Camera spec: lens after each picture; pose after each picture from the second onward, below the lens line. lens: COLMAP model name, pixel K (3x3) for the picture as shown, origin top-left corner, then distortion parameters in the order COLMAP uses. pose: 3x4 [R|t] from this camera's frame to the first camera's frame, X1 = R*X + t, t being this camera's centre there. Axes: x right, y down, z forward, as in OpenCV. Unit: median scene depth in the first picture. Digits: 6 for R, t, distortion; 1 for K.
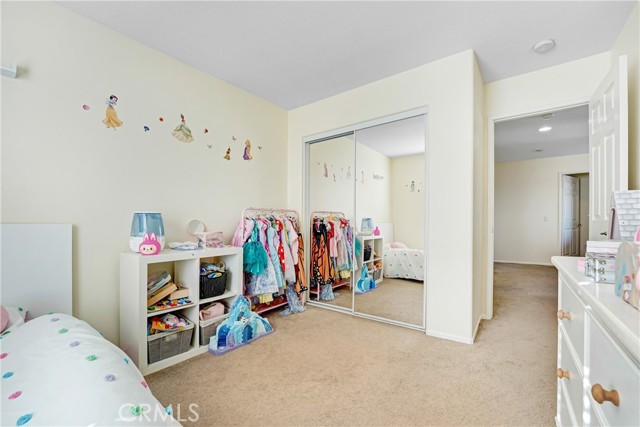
lens RADIAL K [[266.1, 0, 327.6], [0, 266.1, 218.0], [0, 0, 1]] dist [-0.001474, -0.000272]
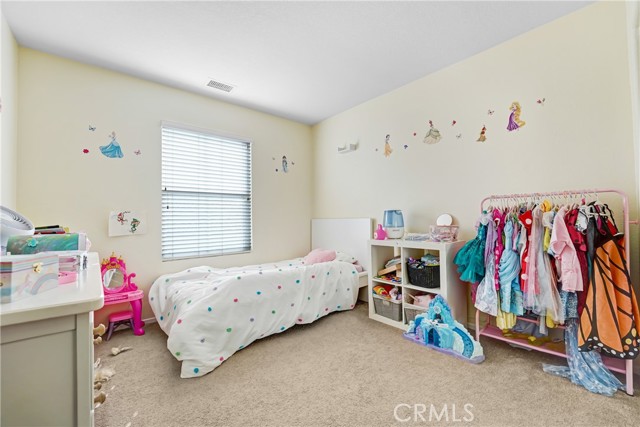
lens RADIAL K [[266.1, 0, 327.6], [0, 266.1, 218.0], [0, 0, 1]] dist [-0.001474, -0.000272]
pose [[-0.199431, -0.007346, -0.979884, 0.633140], [0.023155, 0.999657, -0.012207, 0.024887], [0.979638, -0.025124, -0.199192, 0.791836]]
